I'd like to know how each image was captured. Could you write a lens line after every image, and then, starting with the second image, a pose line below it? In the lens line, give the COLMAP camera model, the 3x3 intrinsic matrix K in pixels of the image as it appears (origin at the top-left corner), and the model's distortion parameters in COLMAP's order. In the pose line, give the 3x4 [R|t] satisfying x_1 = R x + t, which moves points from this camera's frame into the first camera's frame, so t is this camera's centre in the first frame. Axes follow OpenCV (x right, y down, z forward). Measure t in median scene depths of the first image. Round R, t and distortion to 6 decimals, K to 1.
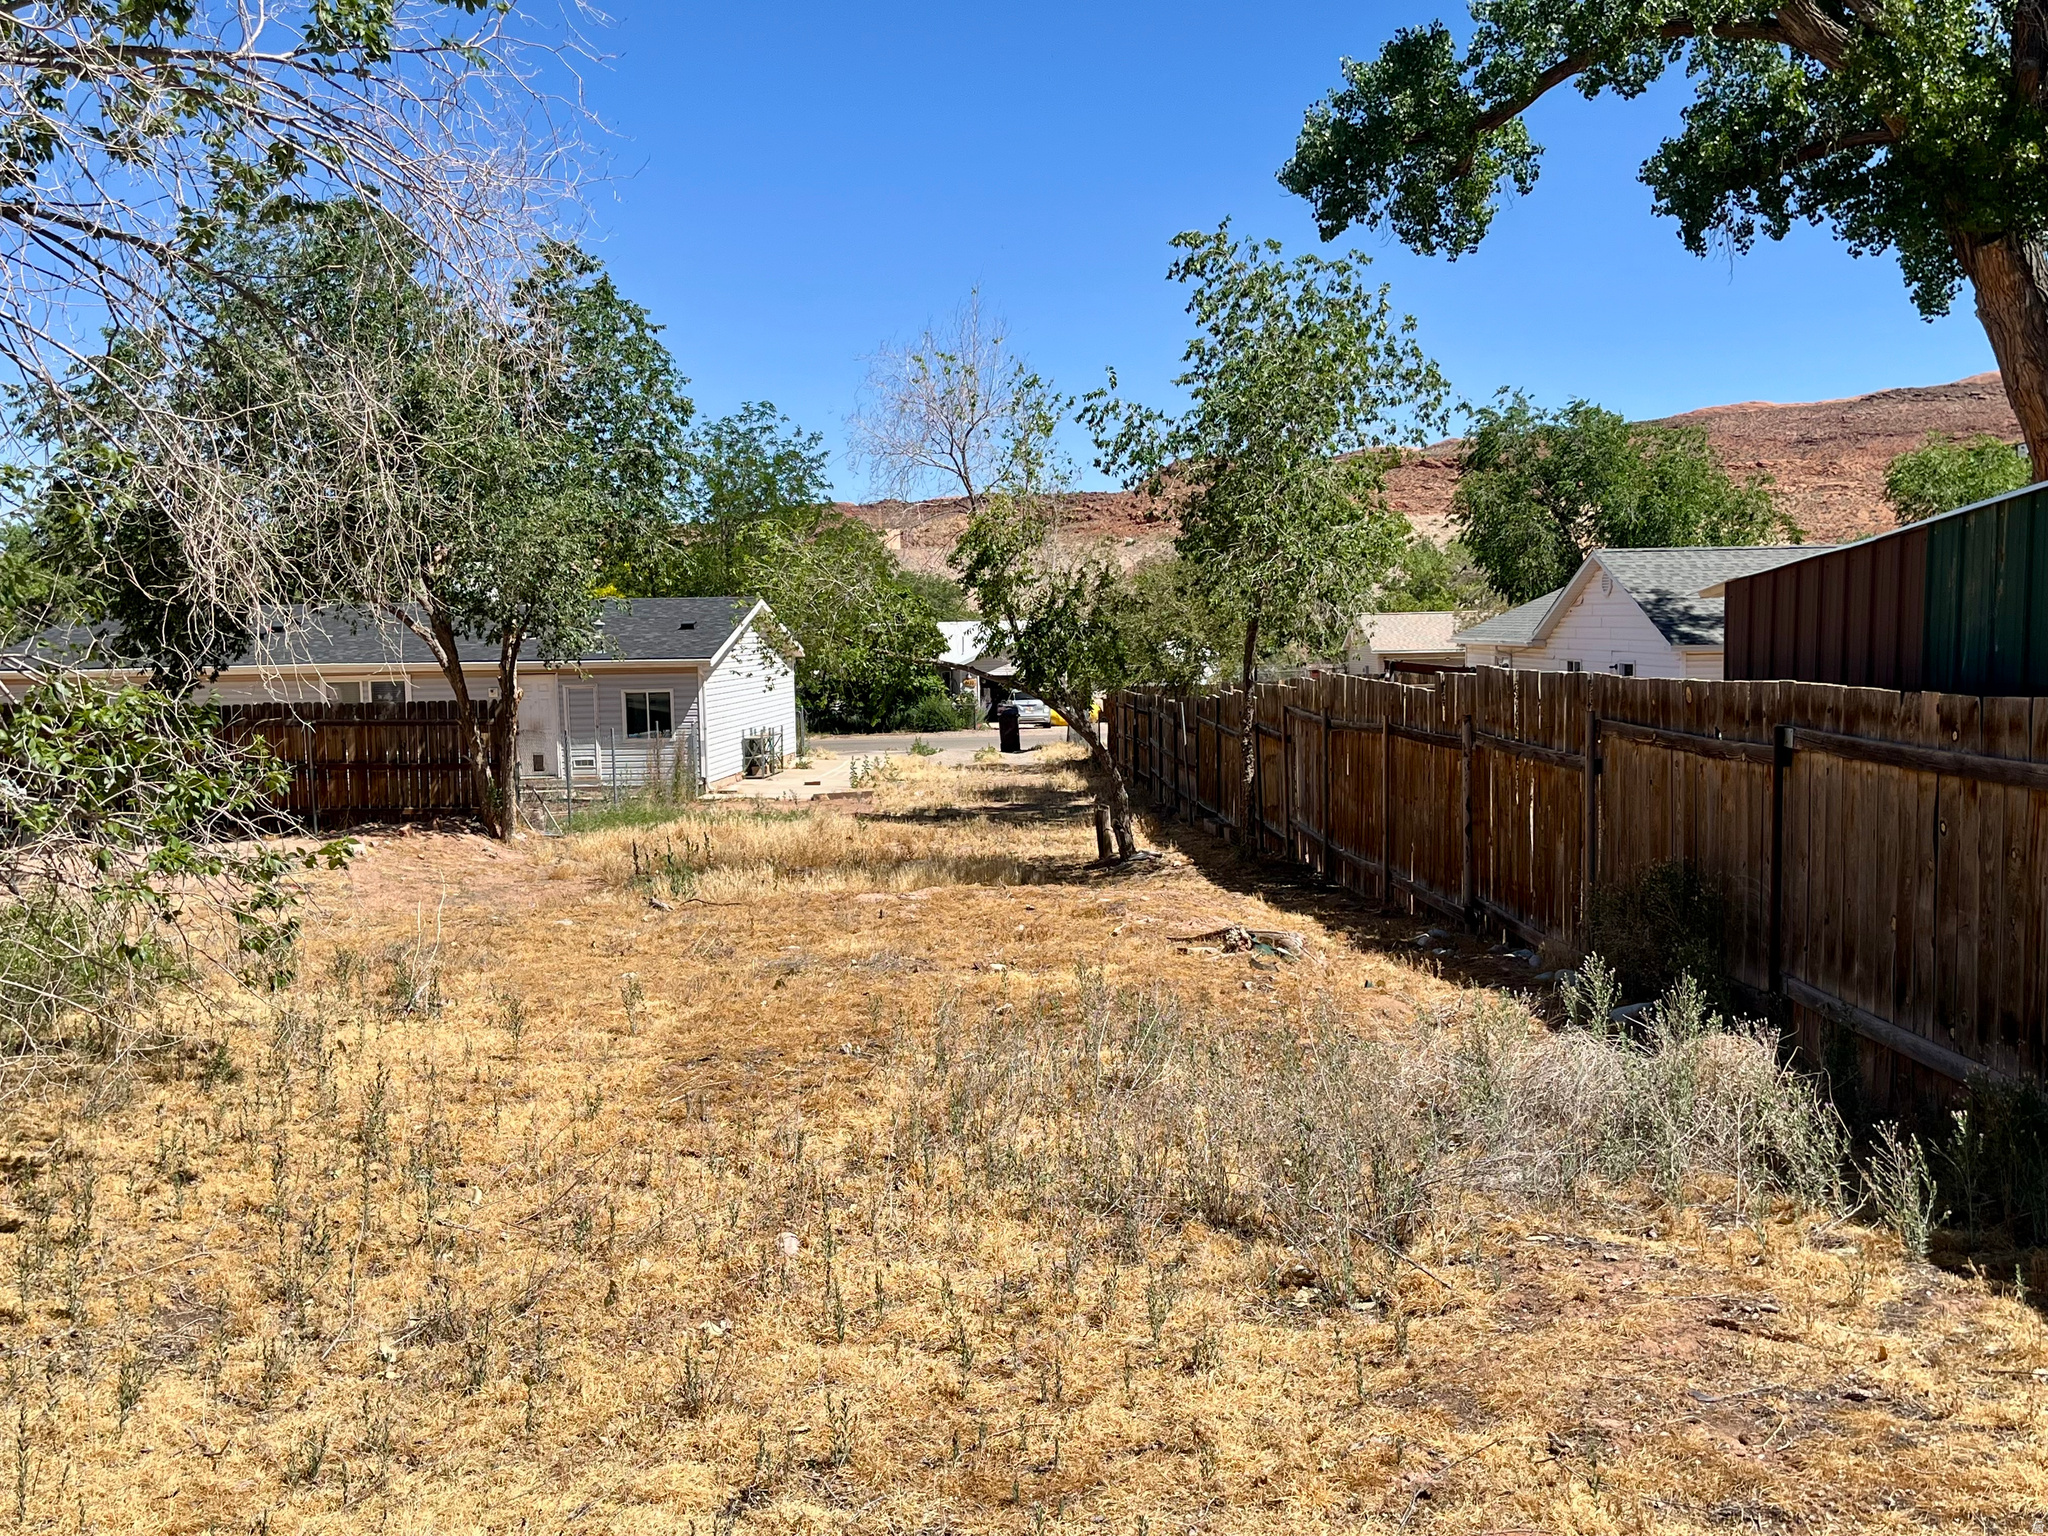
lens RADIAL K [[1897.3, 0, 1031.2], [0, 1897.3, 771.4], [0, 0, 1]] dist [0.099878, 0.000000]
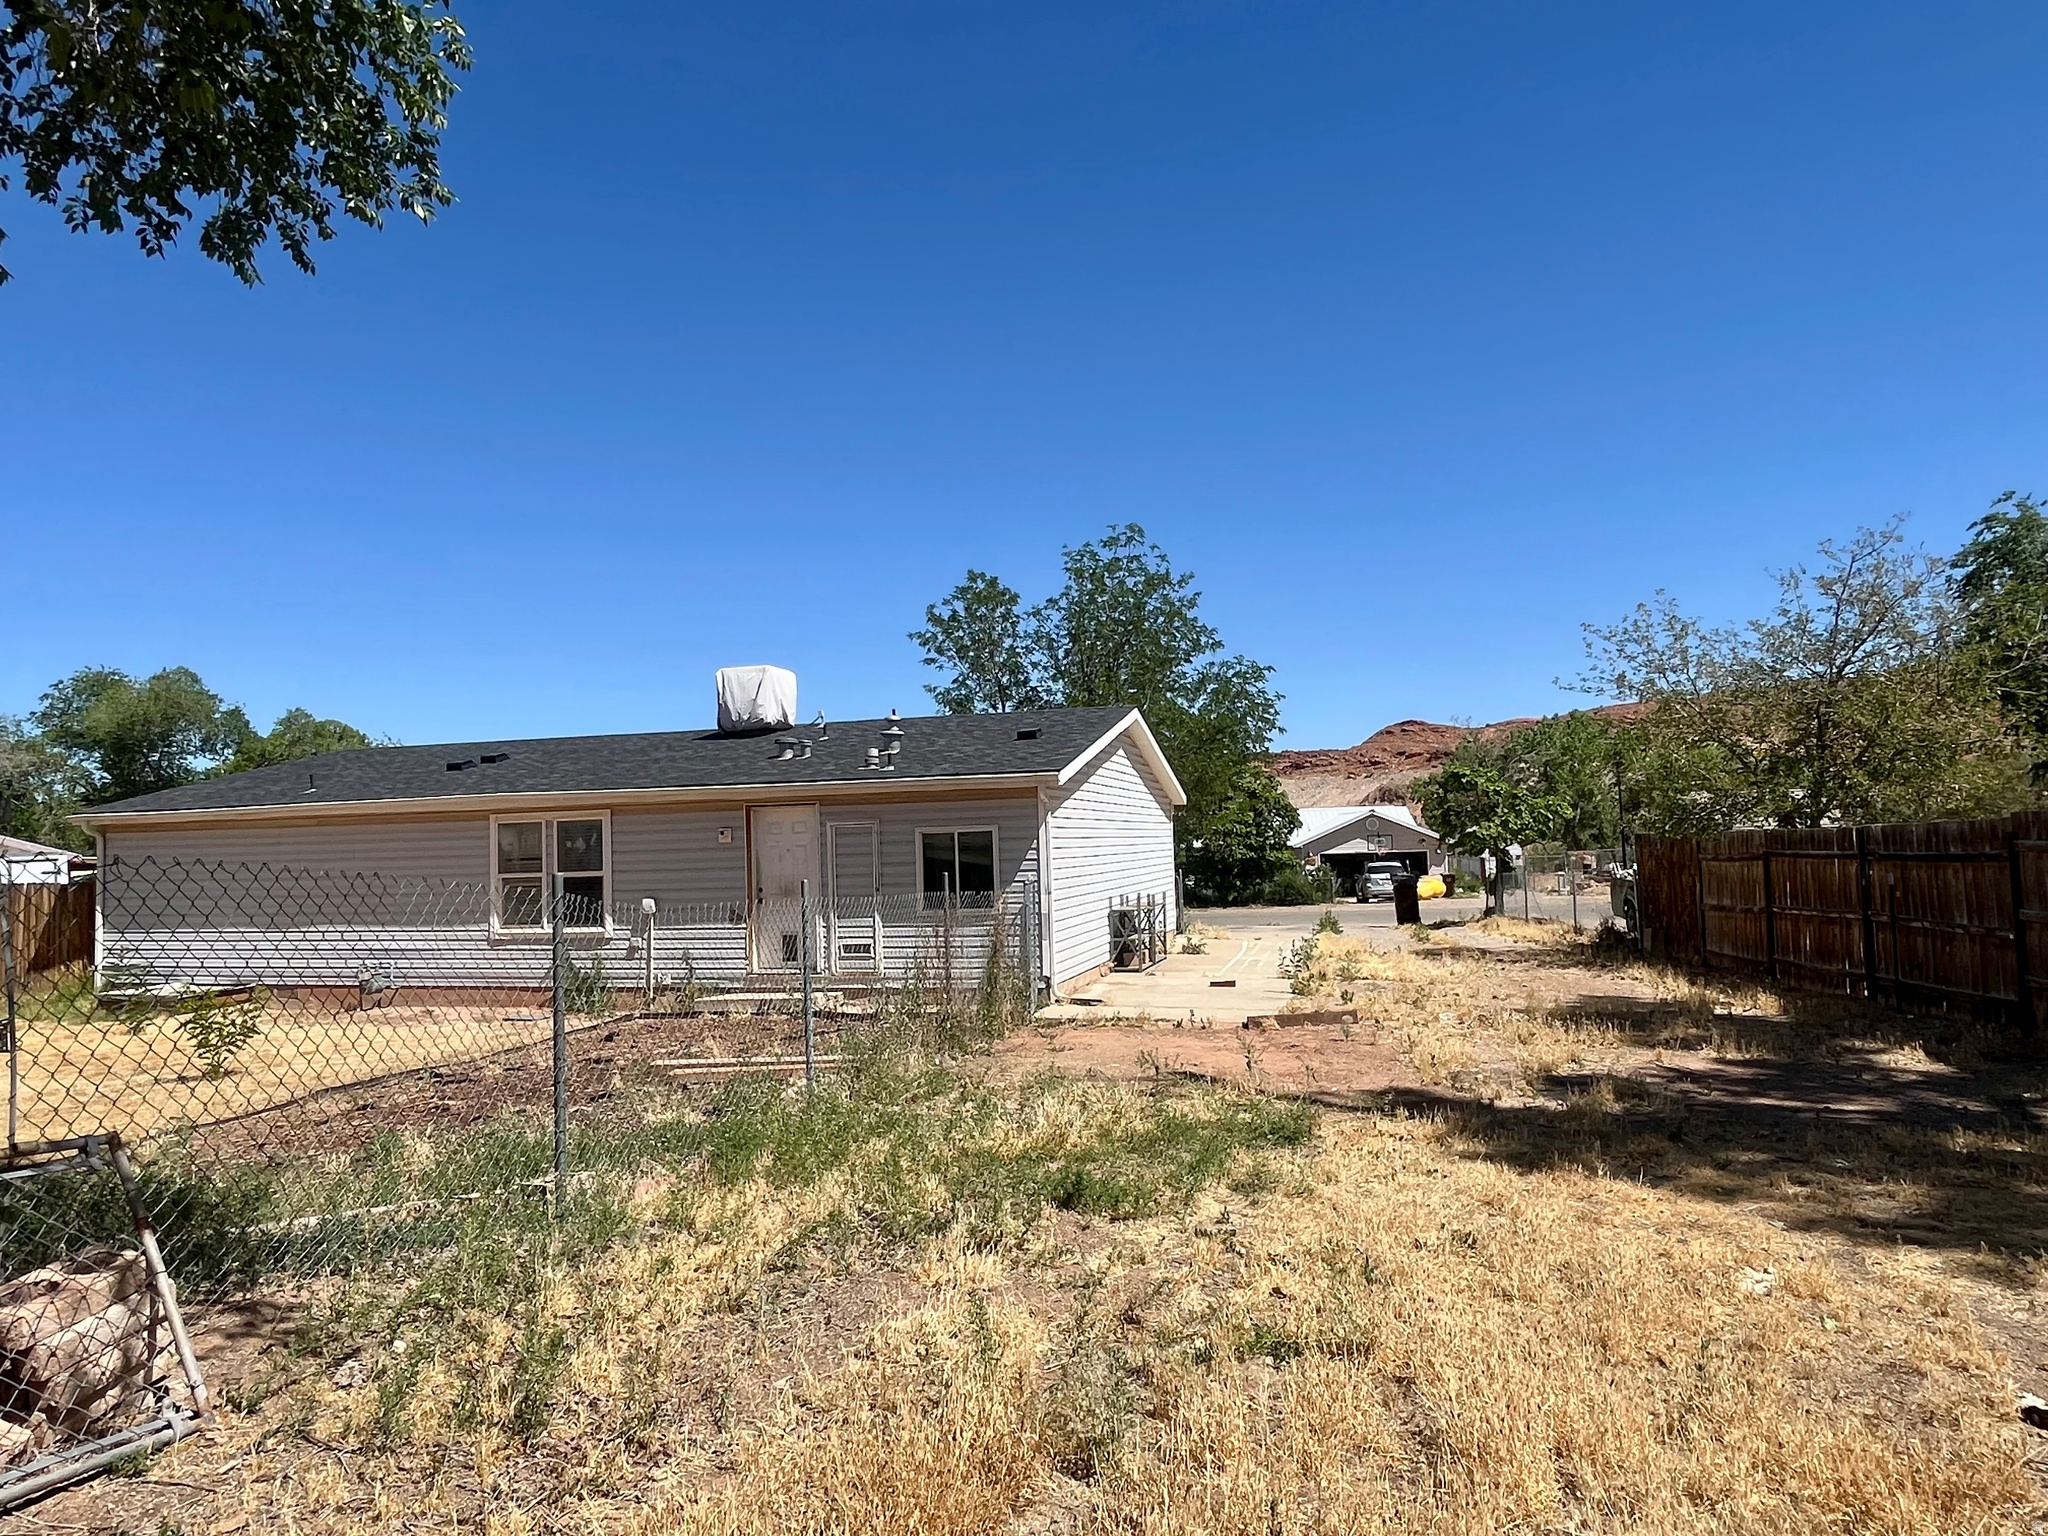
lens RADIAL K [[1214.5, 0, 1029.2], [0, 1214.5, 786.5], [0, 0, 1]] dist [0.000177, 0.000577]
pose [[0.978261, -0.016728, -0.206704, -0.093502], [-0.008321, 0.992772, -0.119724, -0.009424], [0.207212, 0.118841, 0.971051, 0.594467]]
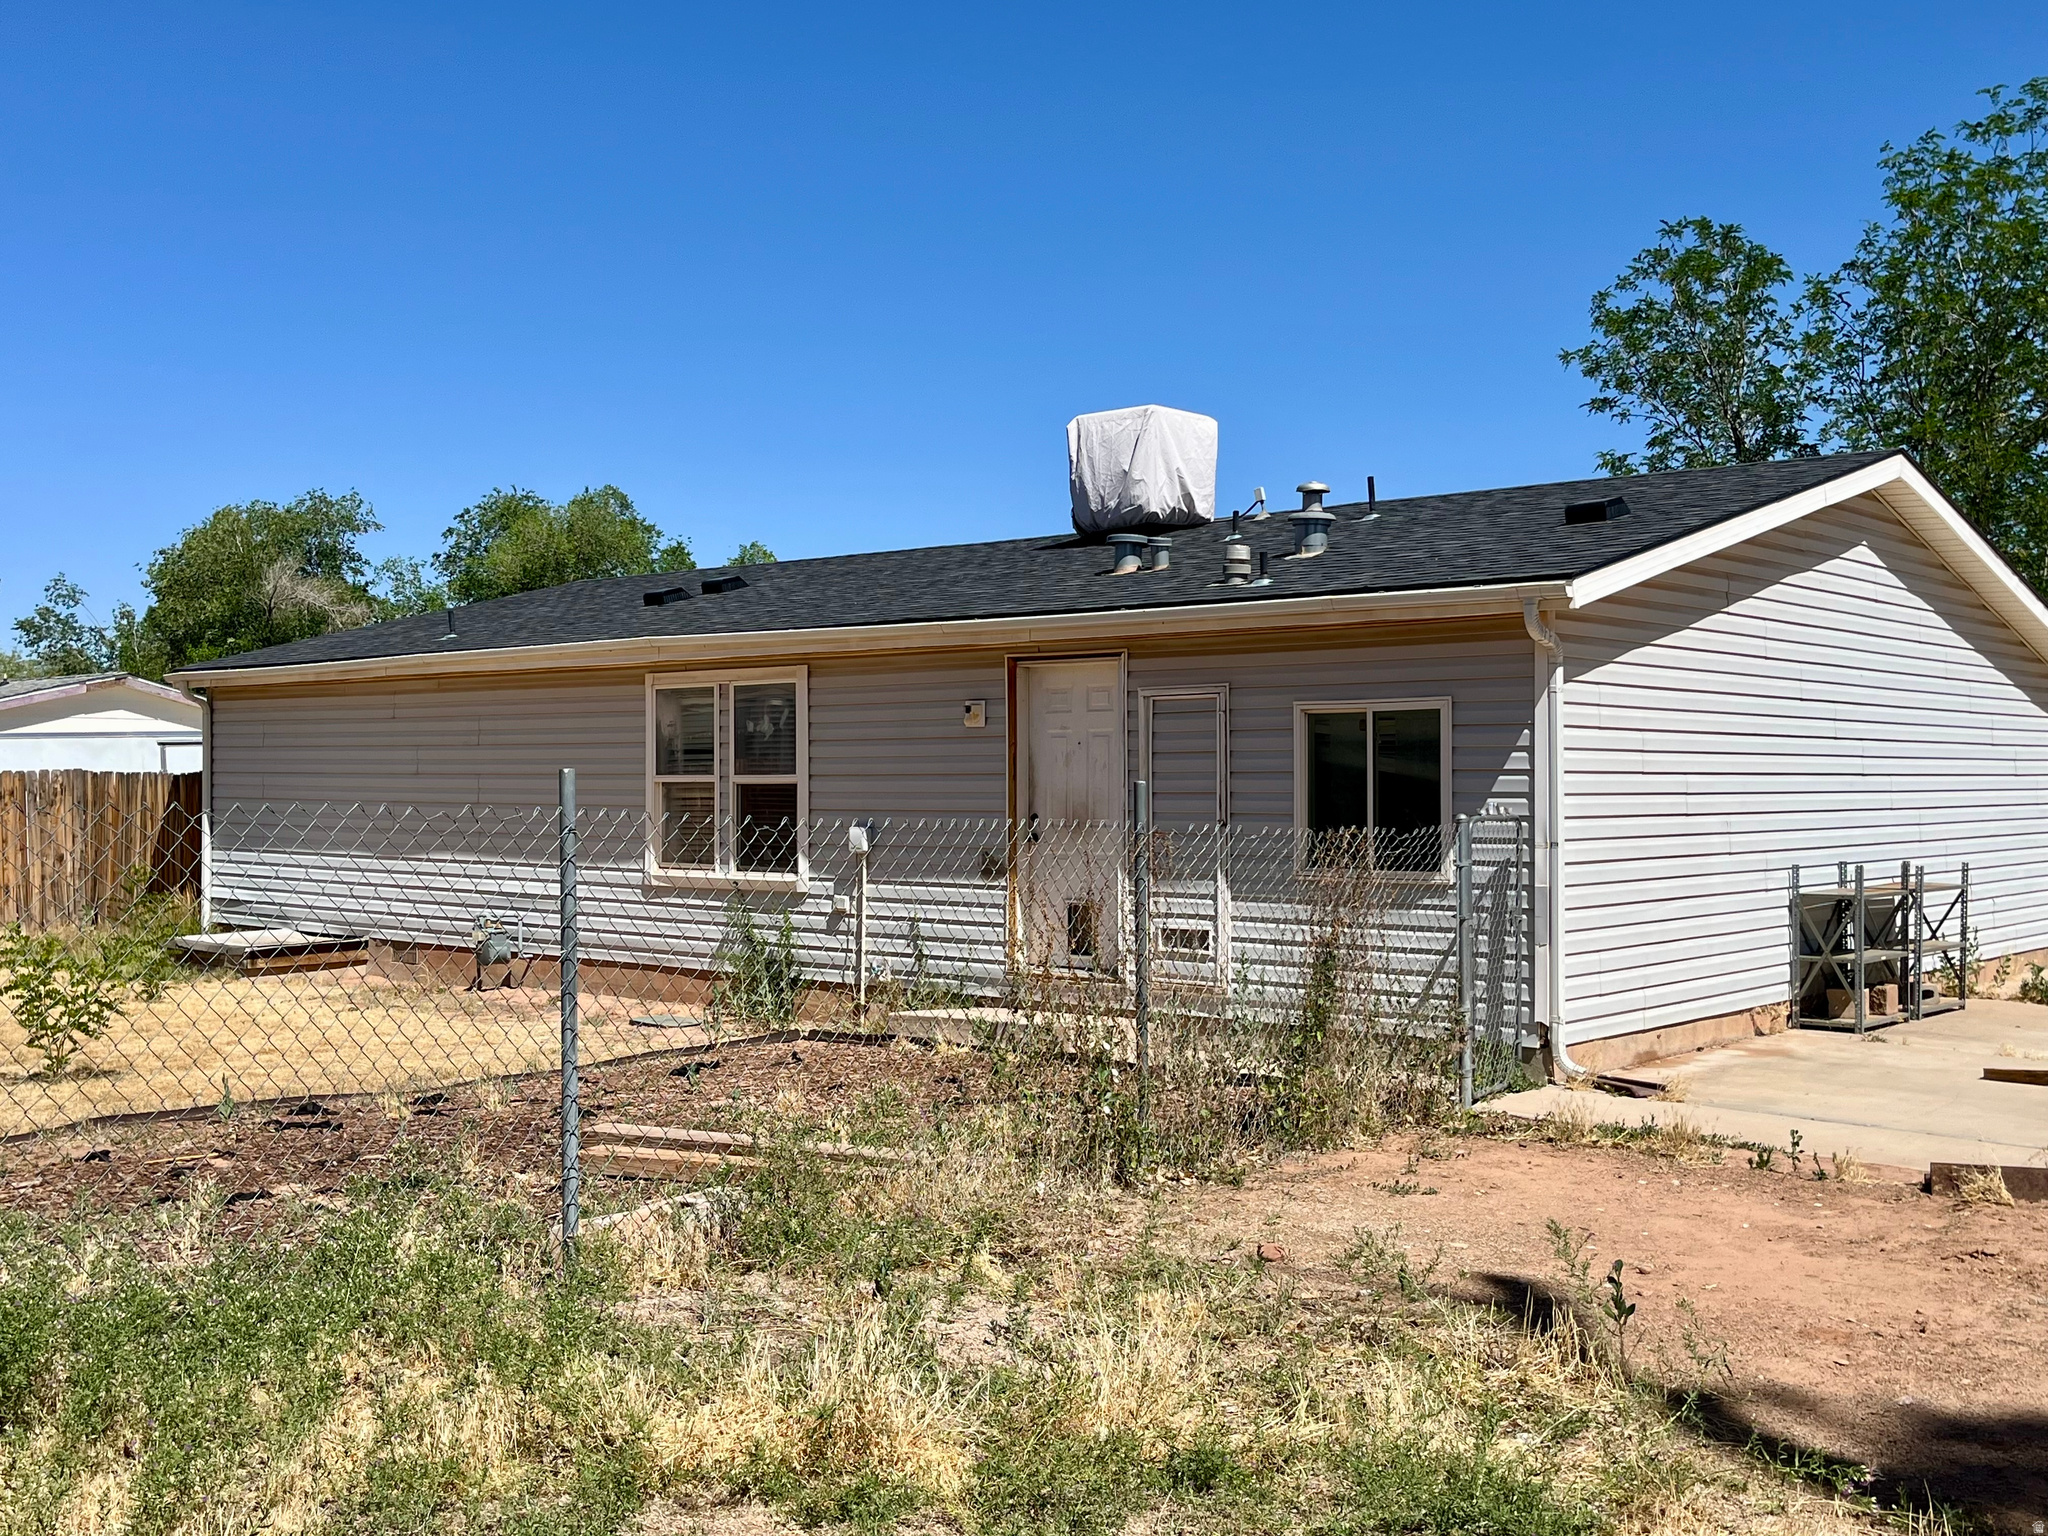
lens RADIAL K [[2029.3, 0, 1024.9], [0, 2029.3, 758.5], [0, 0, 1]] dist [0.034467, 0.000000]
pose [[0.787126, 0.014384, -0.616625, -0.048463], [-0.064334, 0.996190, -0.058885, -0.011960], [0.613428, 0.086019, 0.785052, 0.684215]]
